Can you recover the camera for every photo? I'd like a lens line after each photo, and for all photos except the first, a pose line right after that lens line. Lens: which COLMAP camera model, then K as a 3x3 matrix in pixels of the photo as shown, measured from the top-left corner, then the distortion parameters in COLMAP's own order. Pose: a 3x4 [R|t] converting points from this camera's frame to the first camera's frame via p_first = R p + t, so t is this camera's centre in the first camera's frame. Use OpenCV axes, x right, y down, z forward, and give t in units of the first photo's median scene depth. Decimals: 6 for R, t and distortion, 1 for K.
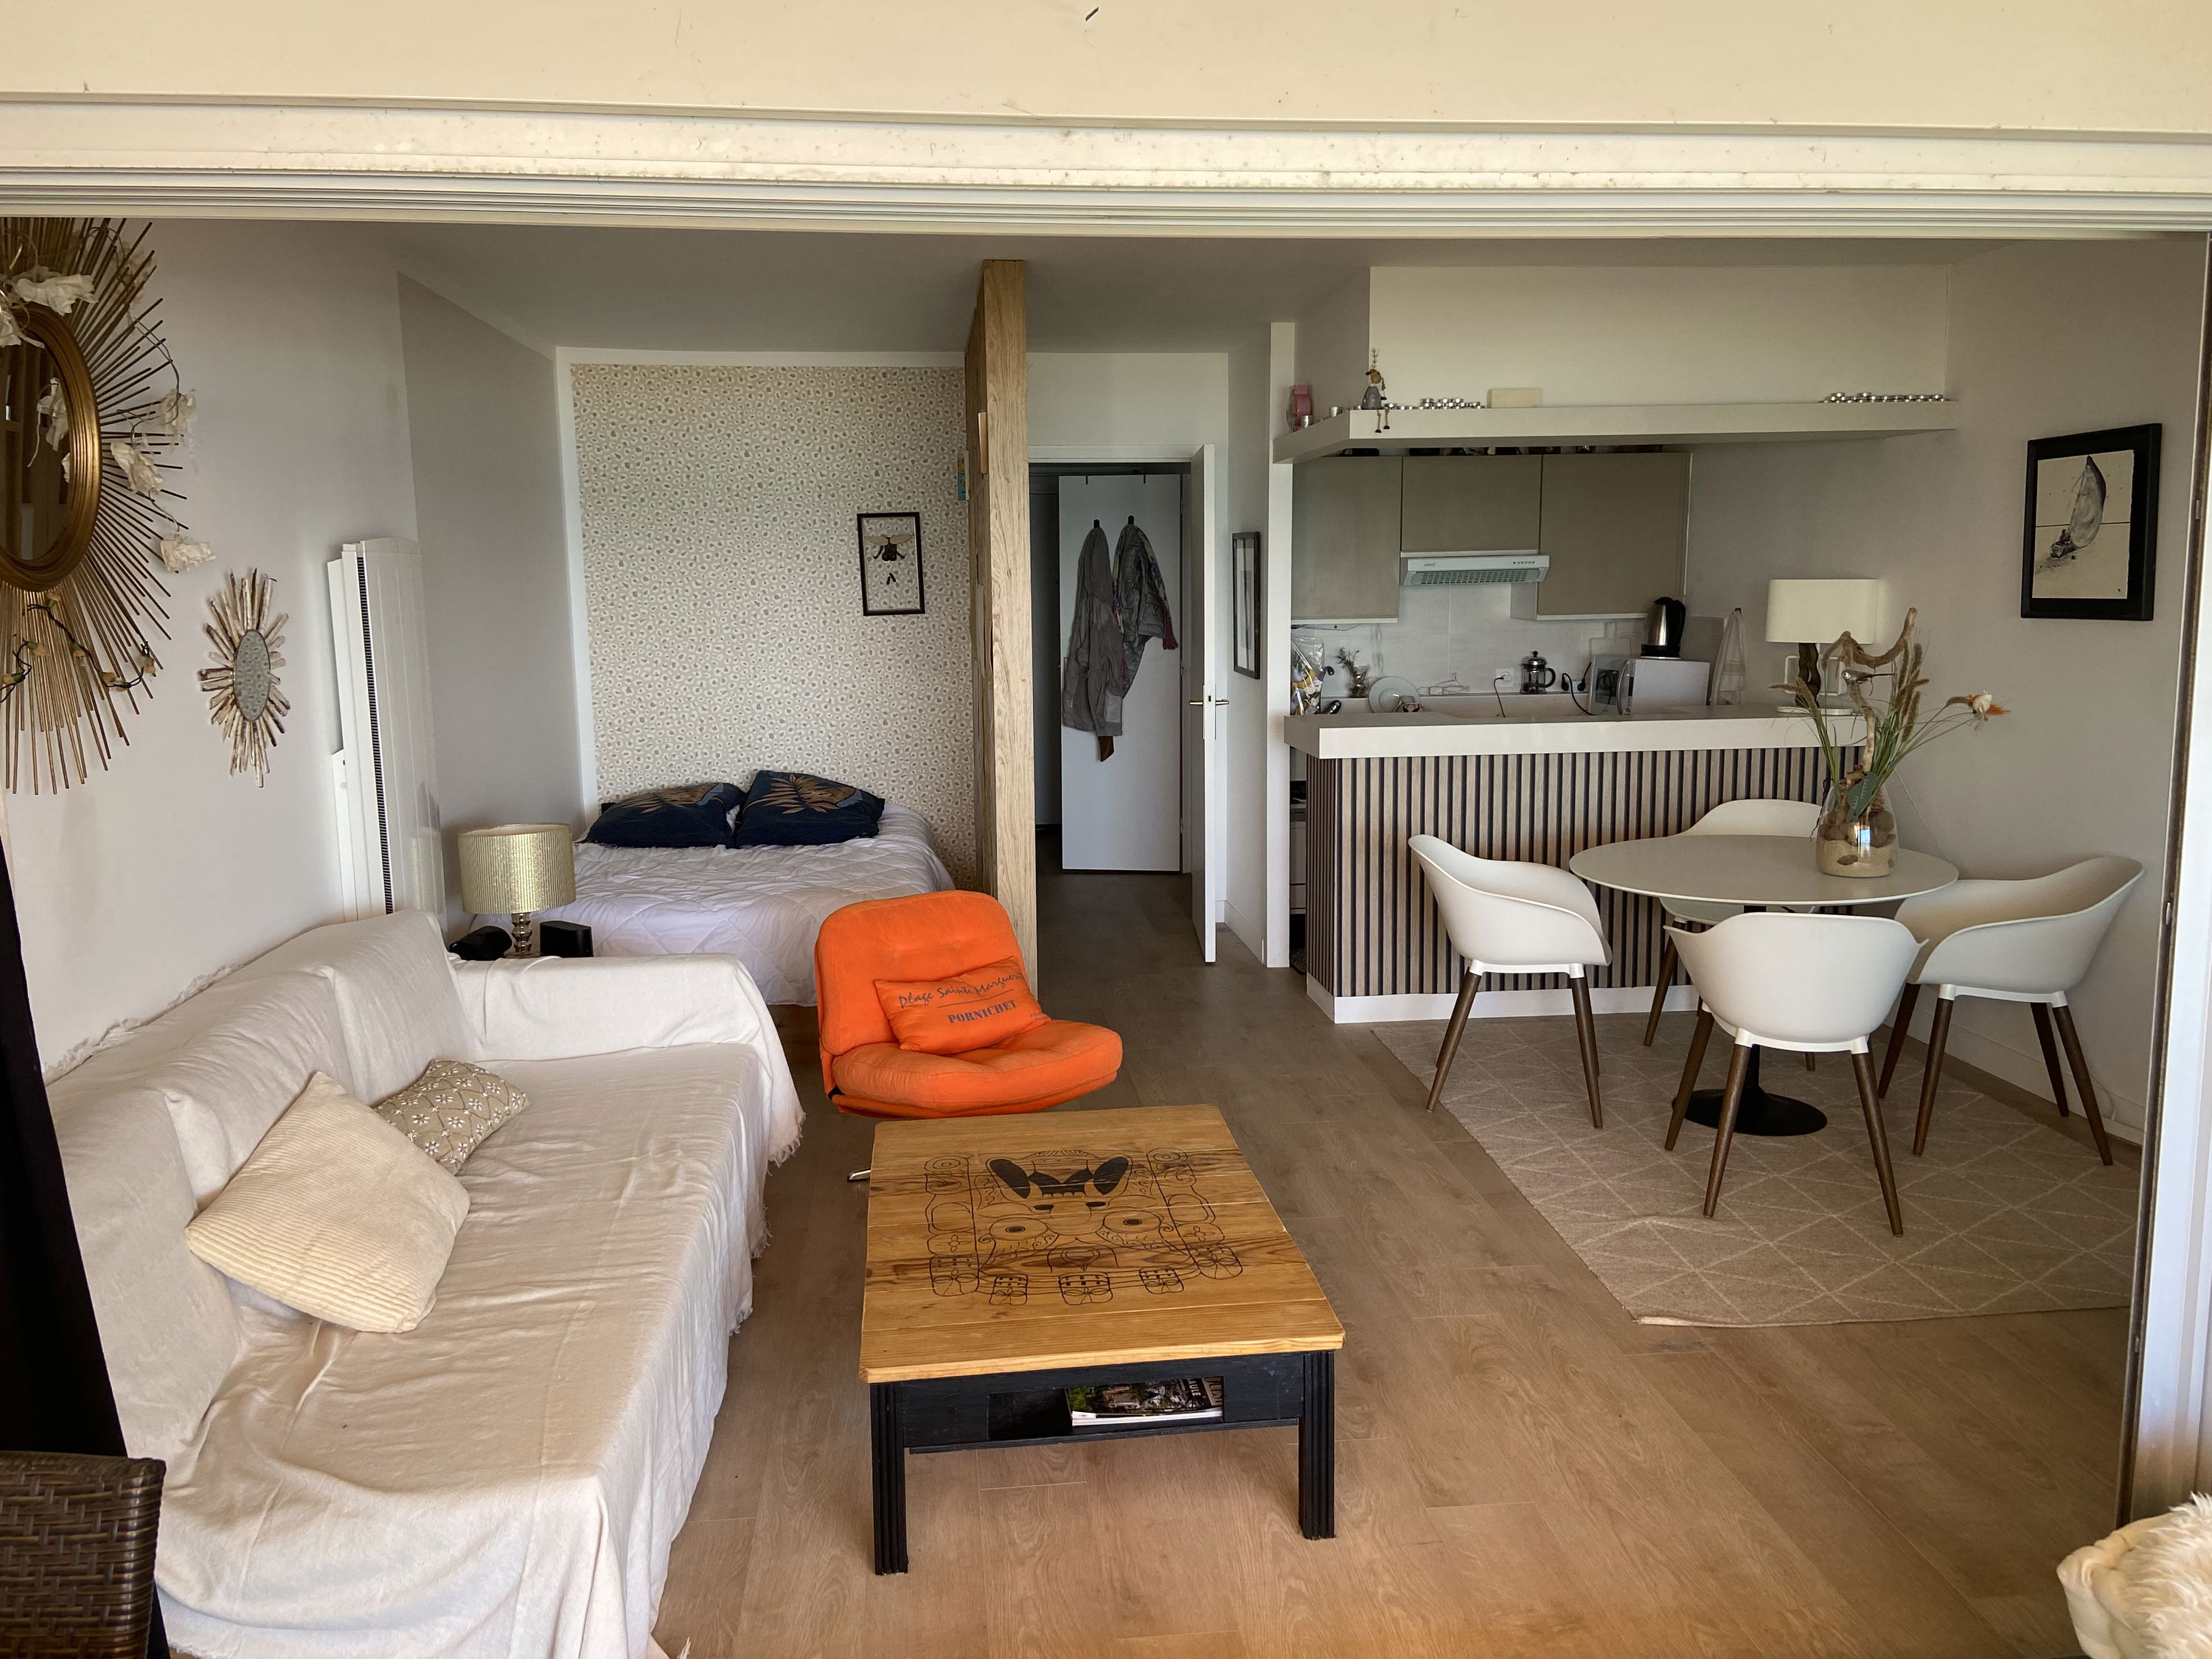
lens RADIAL K [[1653.3, 0, 1099.2], [0, 1653.3, 804.4], [0, 0, 1]] dist [0.117644, -0.148393]
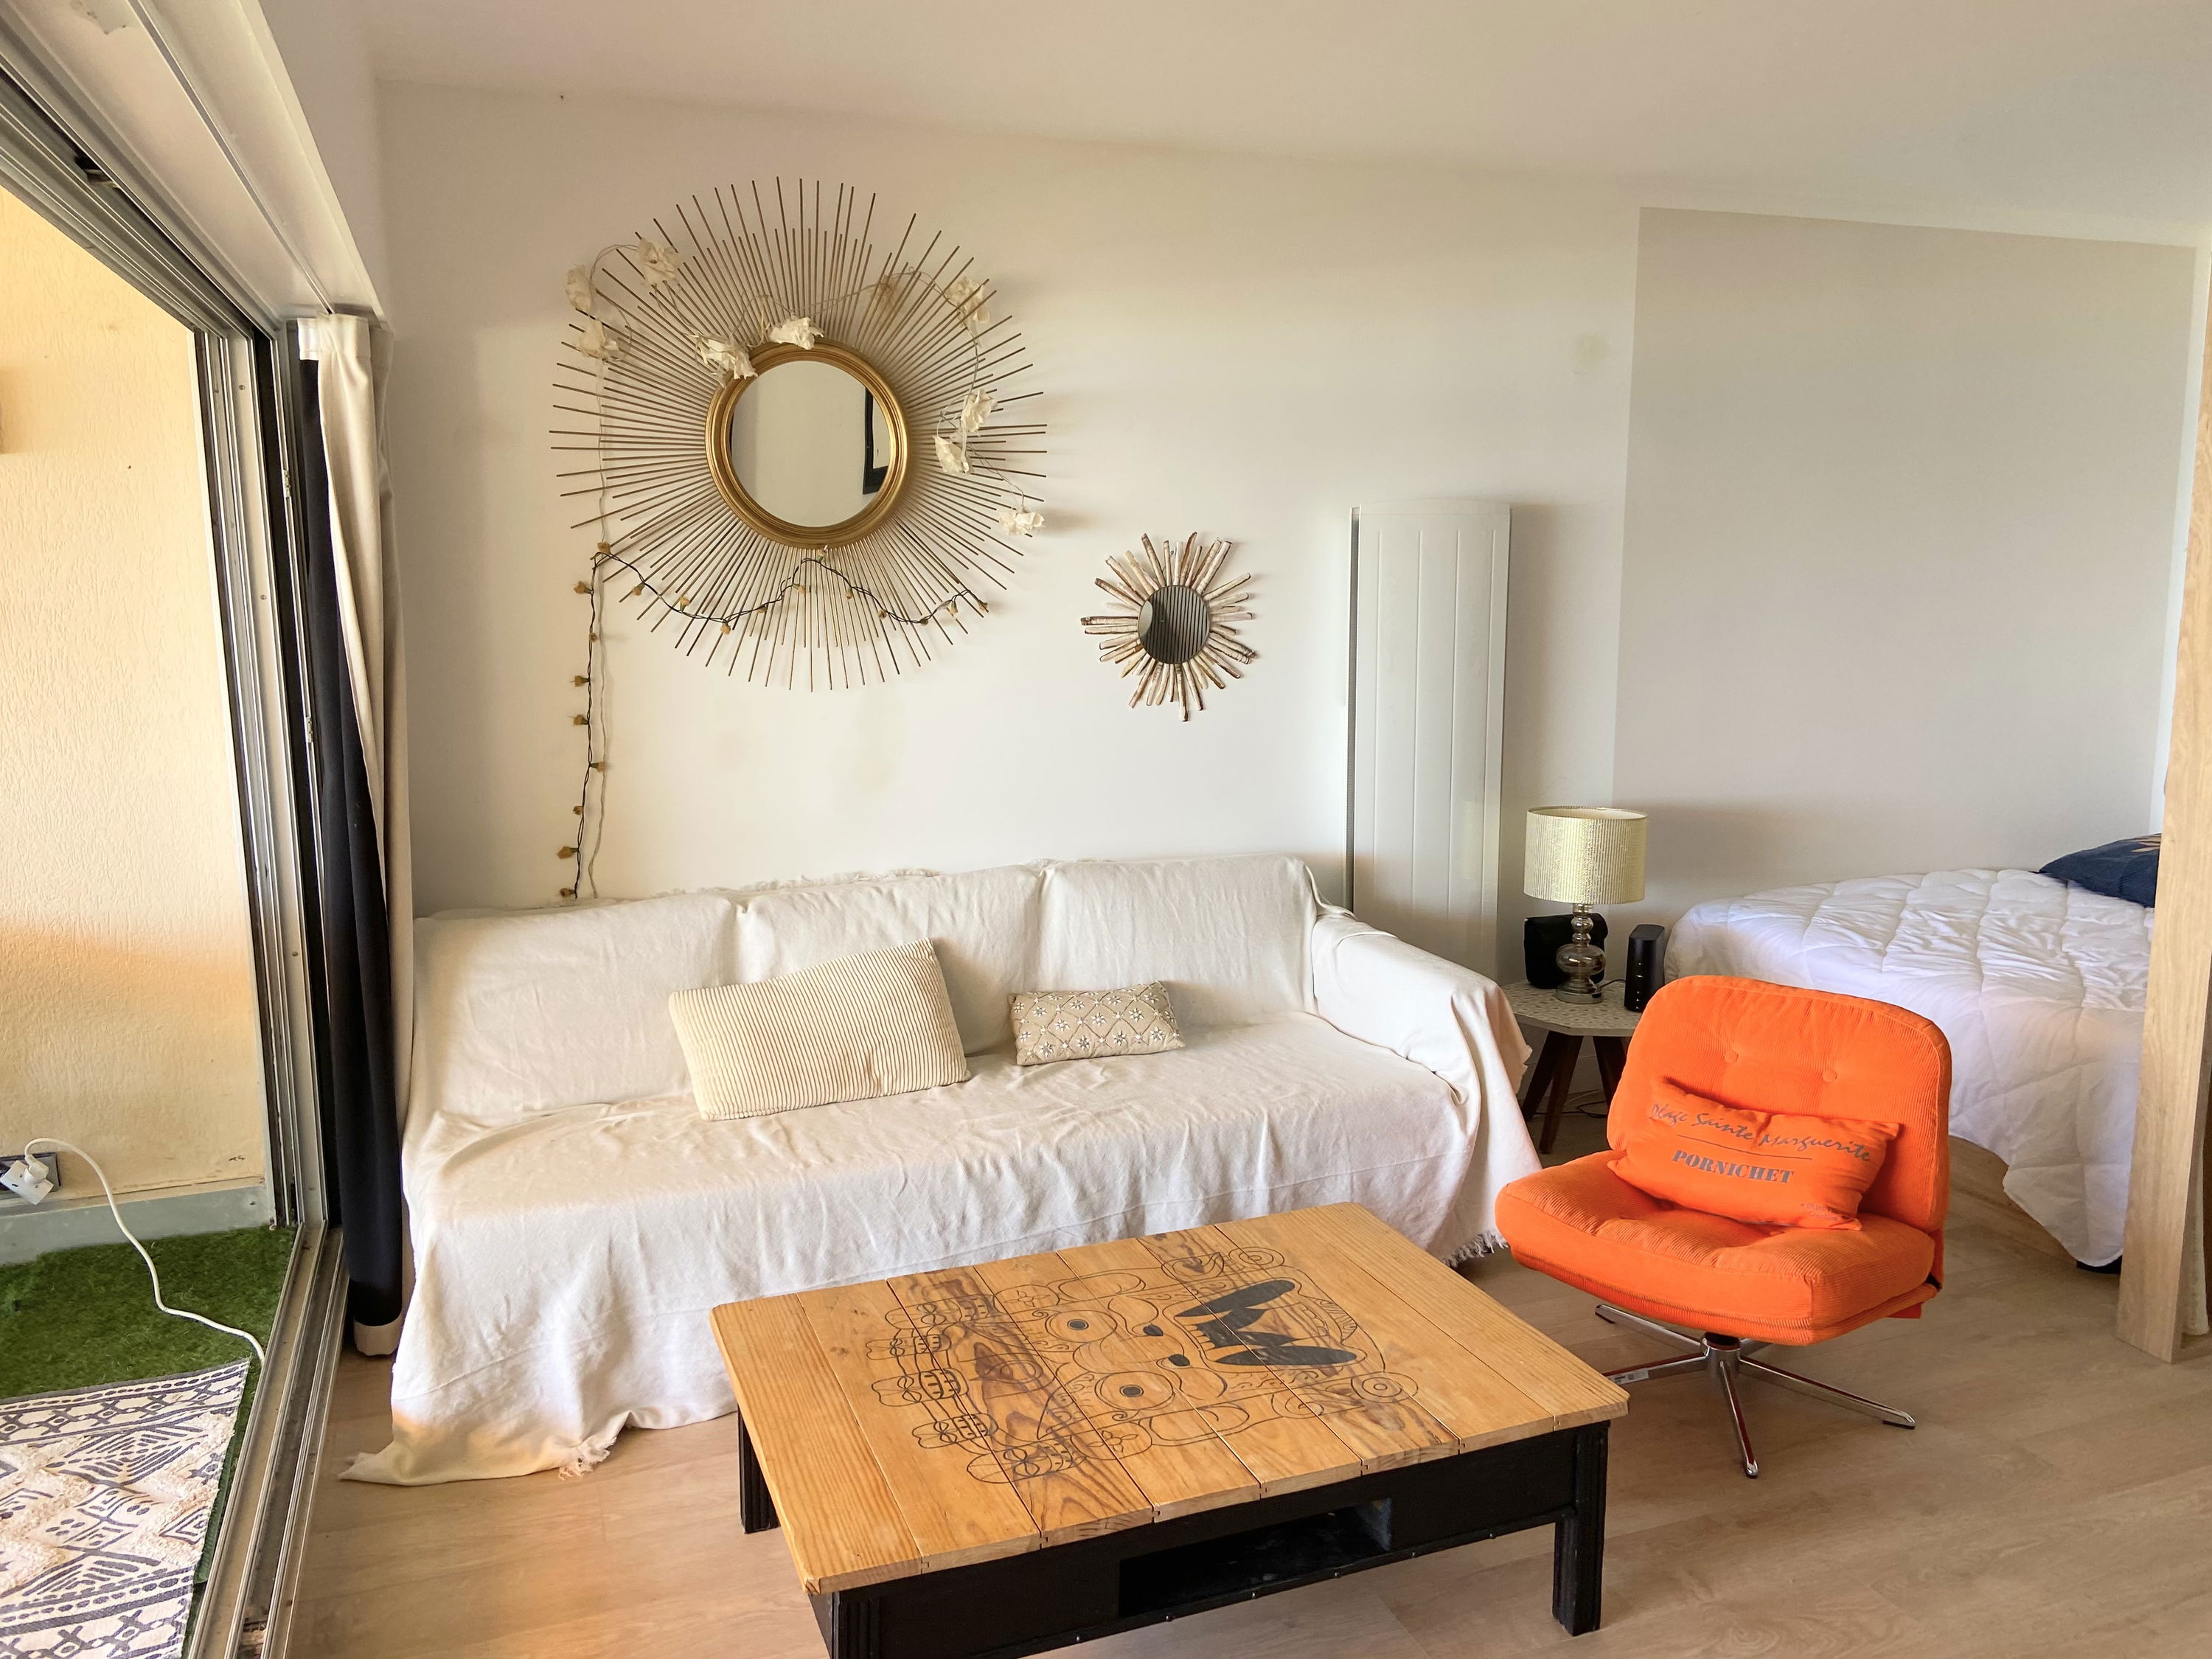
lens RADIAL K [[1660.0, 0, 1101.1], [0, 1660.0, 819.0], [0, 0, 1]] dist [0.123088, -0.147245]
pose [[0.239930, 0.163475, -0.956927, 0.453848], [-0.129415, 0.982308, 0.135363, -0.068612], [0.962125, 0.091363, 0.256841, 0.492290]]
